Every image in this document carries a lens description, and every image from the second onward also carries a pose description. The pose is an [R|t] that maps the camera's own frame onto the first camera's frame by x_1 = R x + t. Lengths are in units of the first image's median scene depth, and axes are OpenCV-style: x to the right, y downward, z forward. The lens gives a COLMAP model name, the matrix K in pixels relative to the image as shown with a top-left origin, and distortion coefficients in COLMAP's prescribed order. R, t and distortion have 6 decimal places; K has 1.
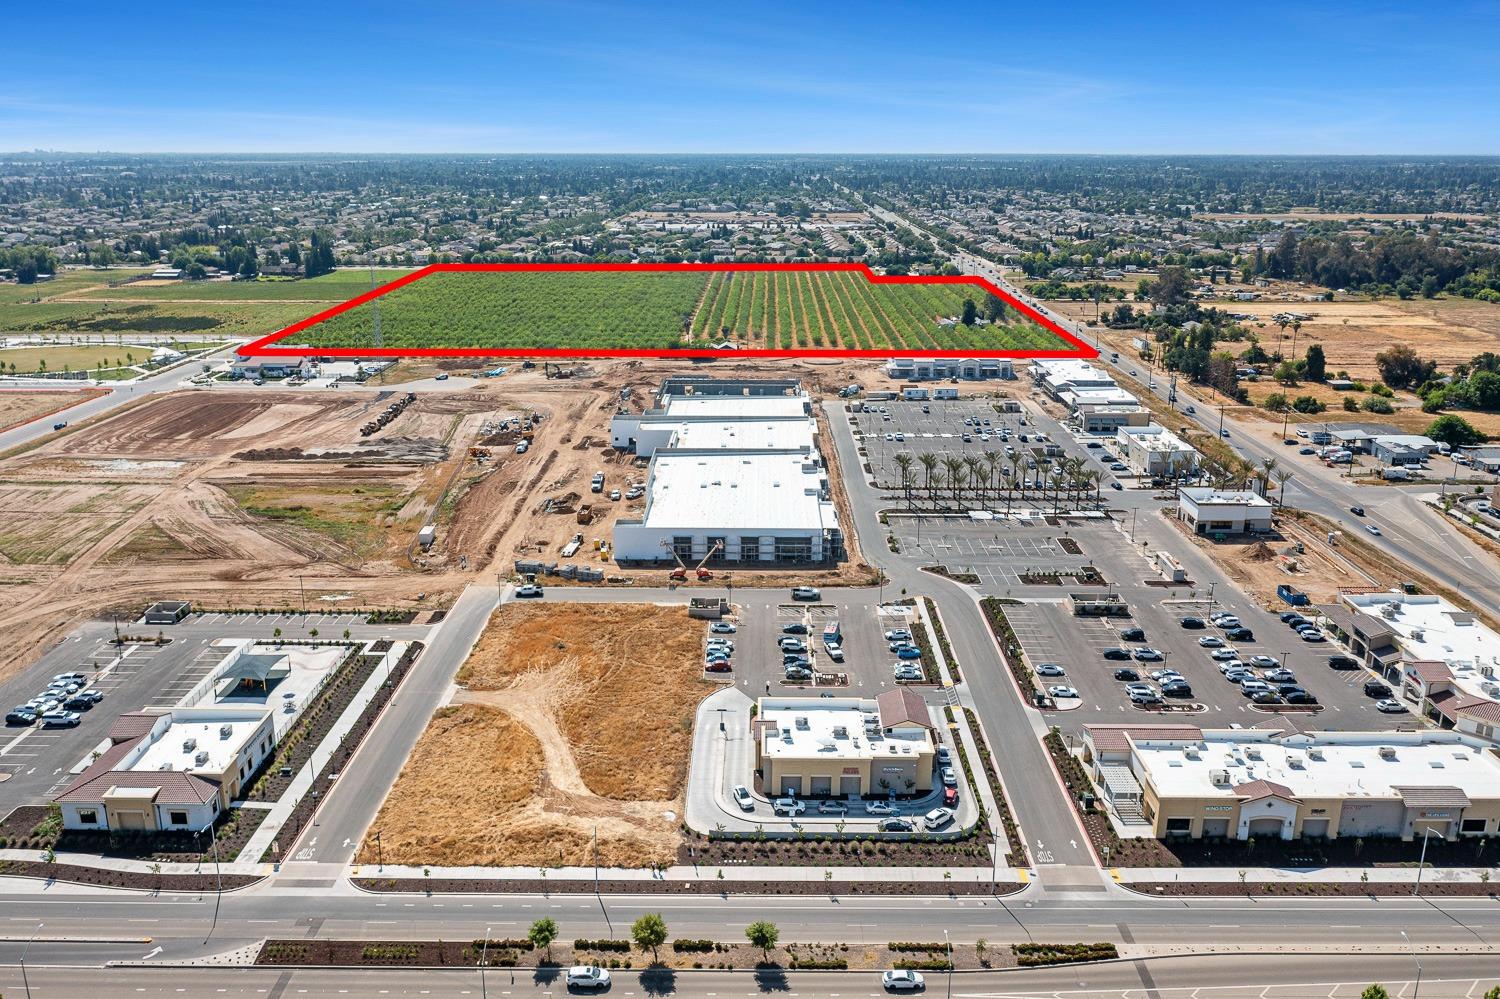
lens RADIAL K [[1209.1, 0, 745.4], [0, 1209.1, 498.7], [0, 0, 1]] dist [-0.005334, 0.005961]
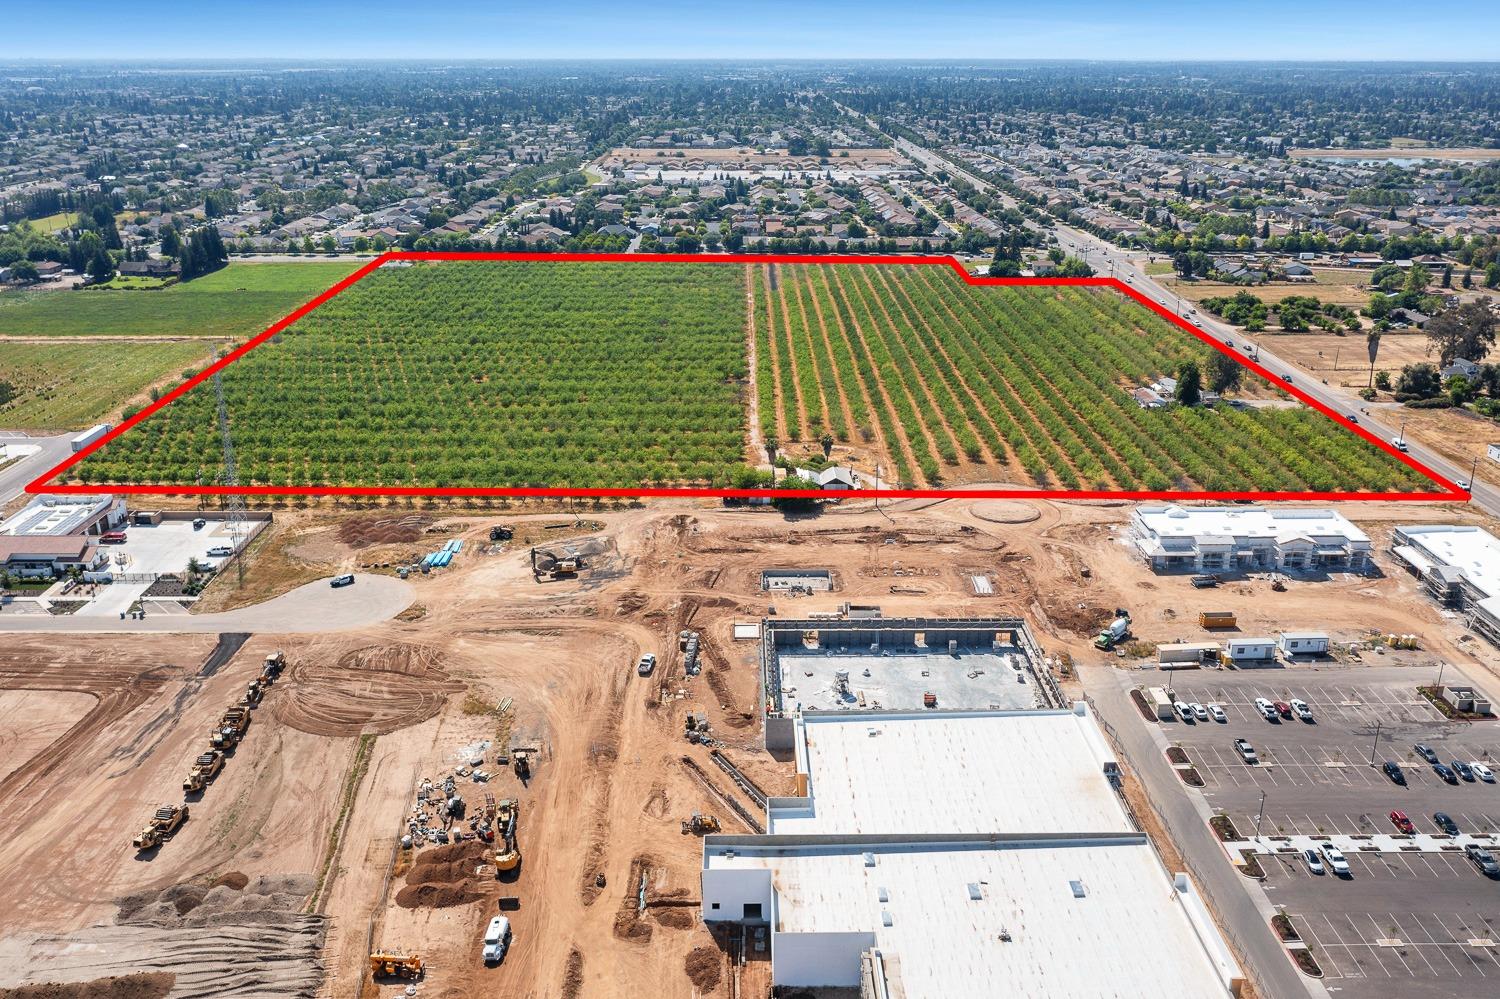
lens RADIAL K [[1209.1, 0, 745.4], [0, 1209.1, 498.7], [0, 0, 1]] dist [-0.005334, 0.005961]
pose [[0.999620, -0.010377, 0.025524, -0.040574], [0.008445, 0.997172, 0.074675, -0.087279], [-0.026226, -0.074431, 0.996881, 0.223120]]
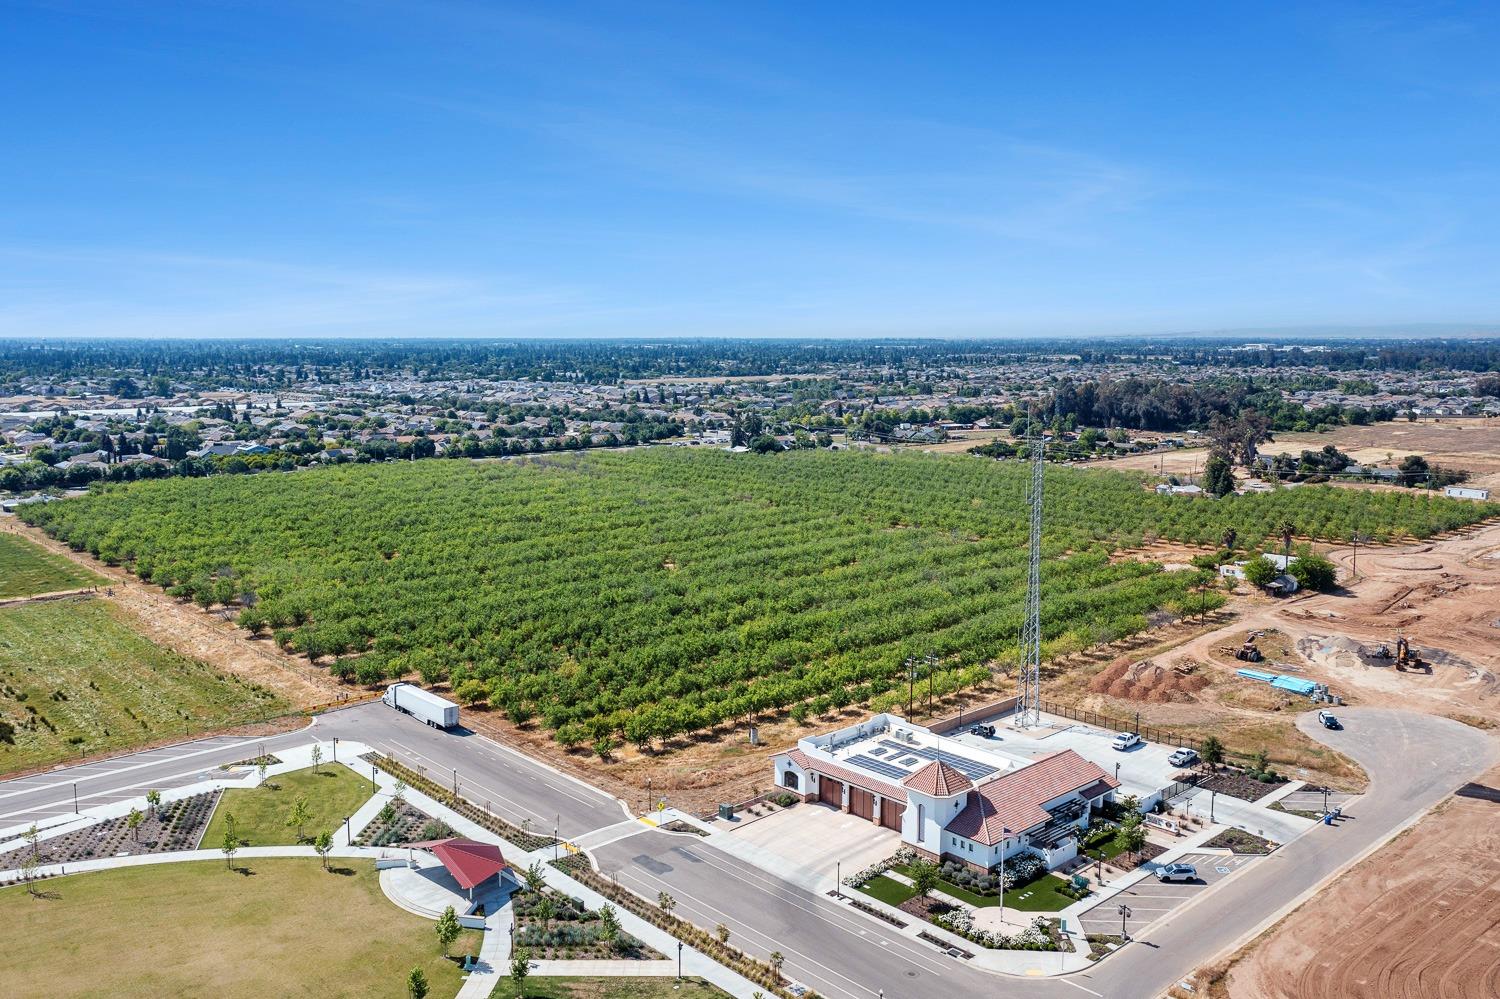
lens RADIAL K [[1209.1, 0, 745.4], [0, 1209.1, 498.7], [0, 0, 1]] dist [-0.005334, 0.005961]
pose [[0.719401, -0.086989, 0.689126, -0.324055], [0.187309, 0.979668, -0.071874, -0.088616], [-0.668863, 0.180786, 0.721068, 0.409134]]
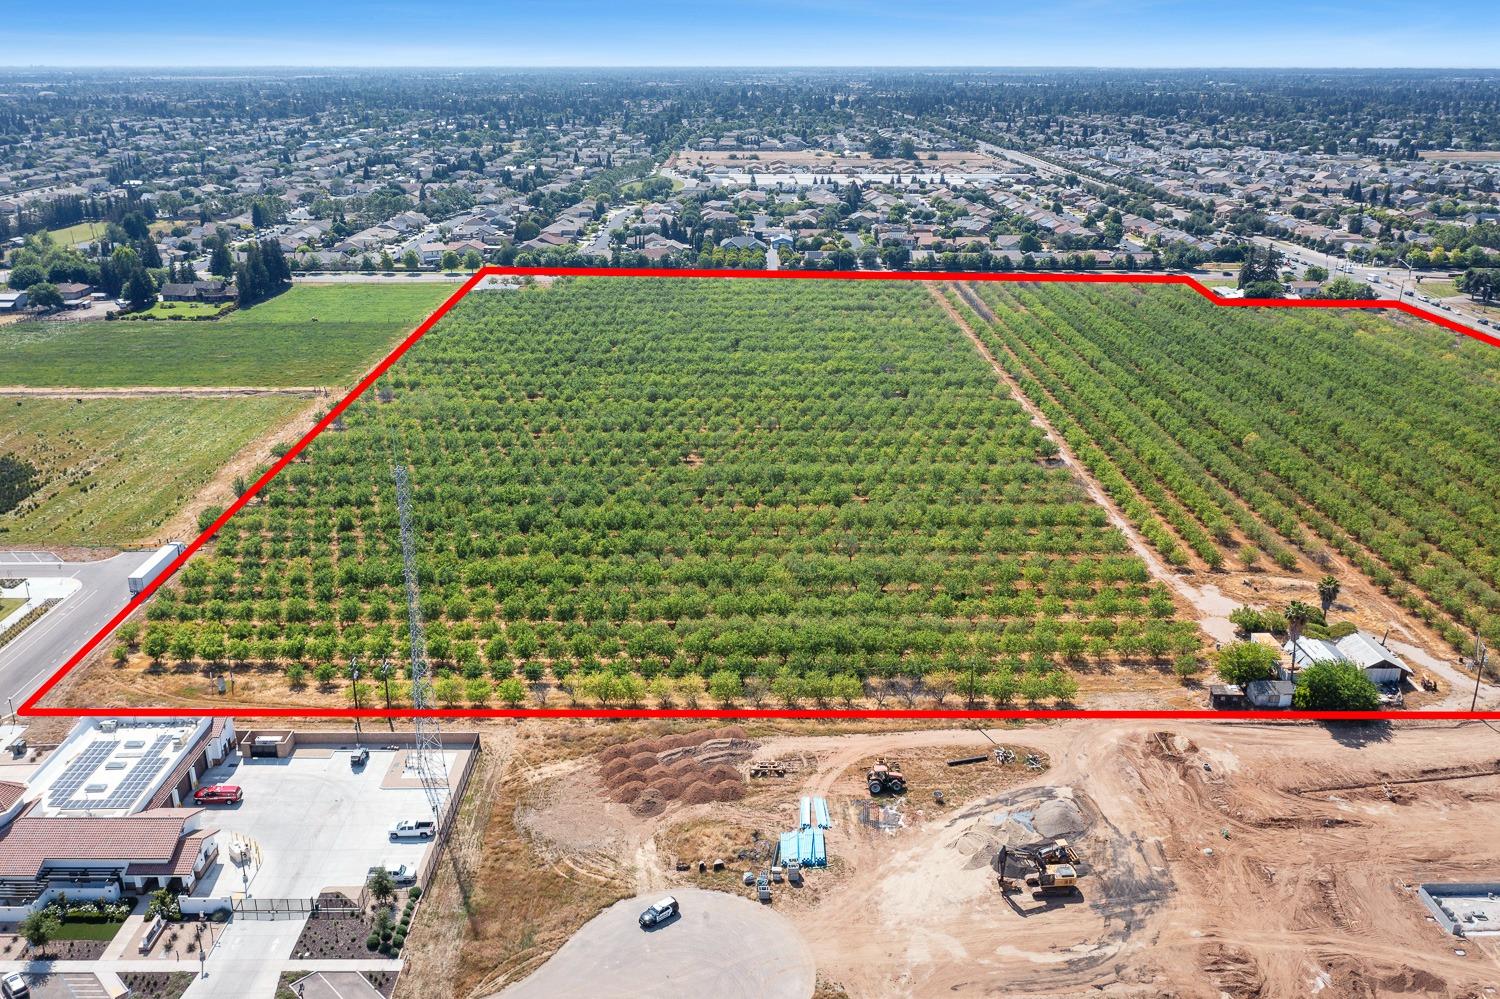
lens RADIAL K [[1176.0, 0, 737.9], [0, 1176.0, 499.2], [0, 0, 1]] dist [-0.003677, 0.002721]
pose [[0.999584, -0.011646, 0.026403, -0.117641], [0.009600, 0.997036, 0.076329, -0.110158], [-0.027214, -0.076044, 0.996733, 0.355620]]
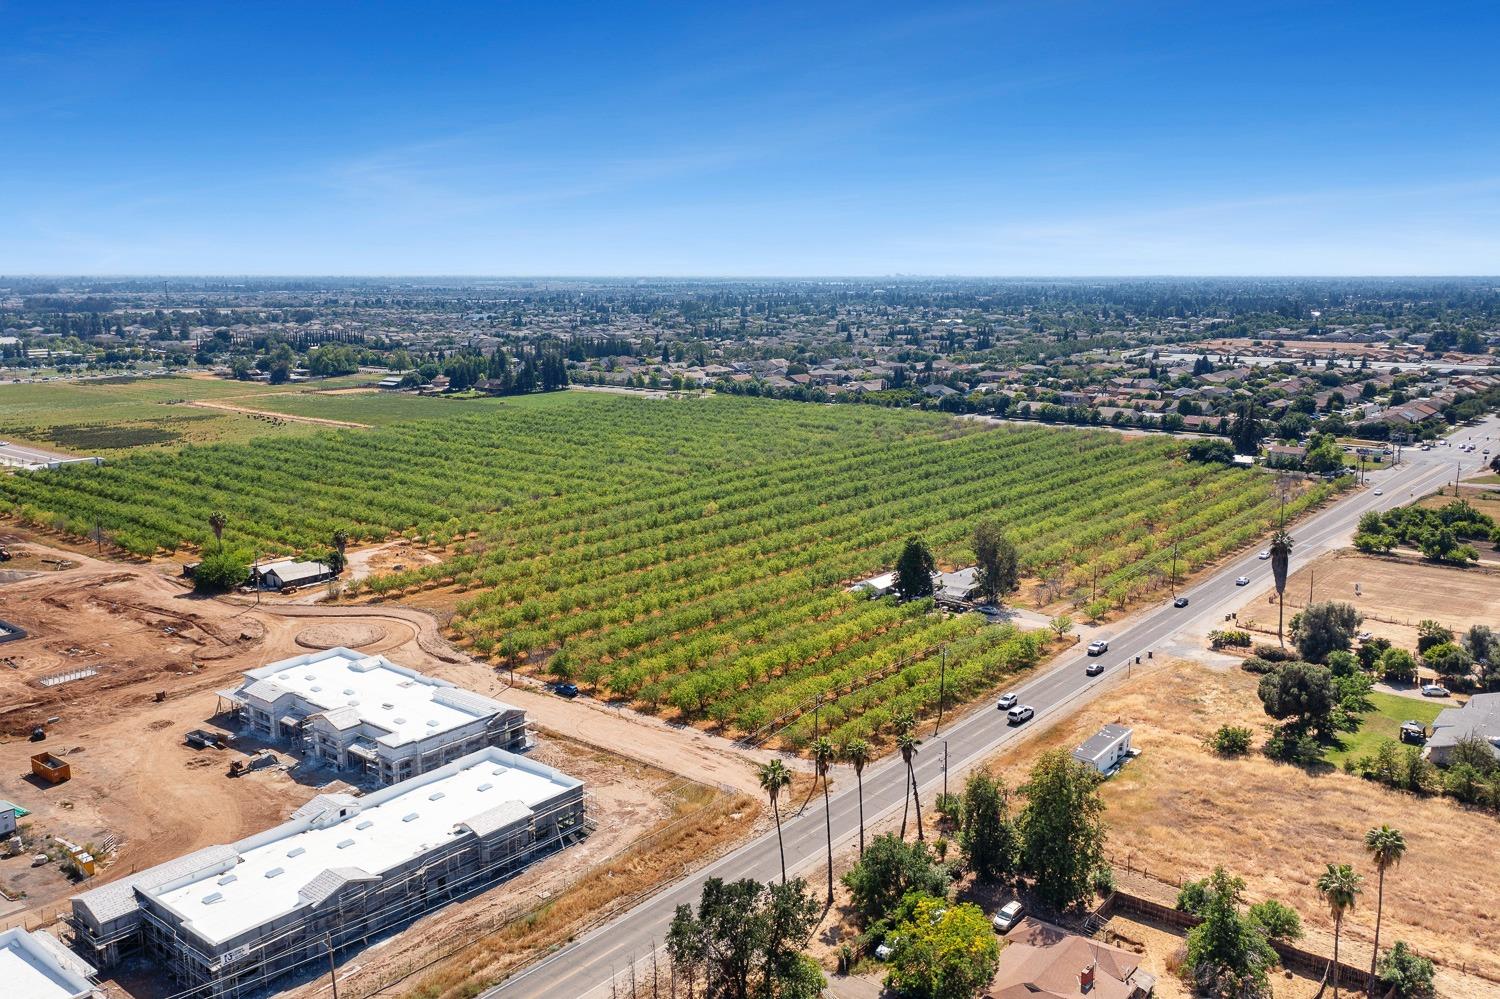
lens RADIAL K [[1248.3, 0, 772.4], [0, 1248.3, 500.1], [0, 0, 1]] dist [0.009072, 0.004009]
pose [[0.785217, 0.110092, -0.609355, 0.249532], [-0.172506, 0.984002, -0.044512, -0.090746], [0.594706, 0.140069, 0.791647, 0.381317]]
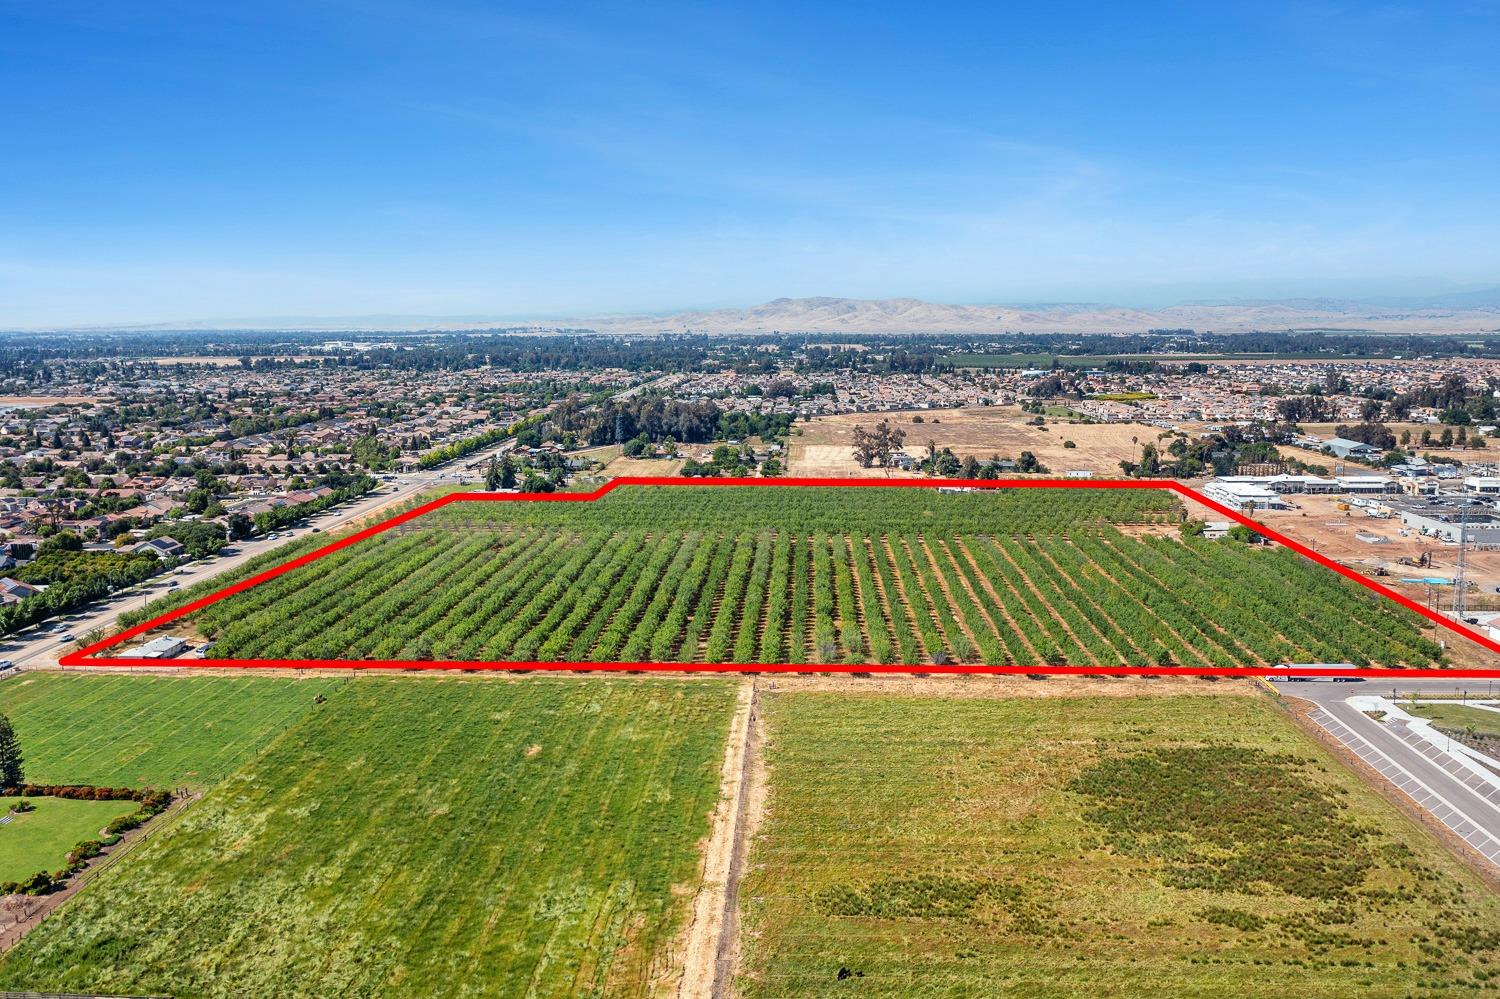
lens RADIAL K [[1216.2, 0, 777.8], [0, 1216.2, 497.4], [0, 0, 1]] dist [-0.001536, 0.001225]
pose [[0.019023, -0.132293, 0.991028, -0.532395], [0.280730, 0.952040, 0.121700, -0.198394], [-0.959598, 0.275896, 0.055249, 0.696414]]
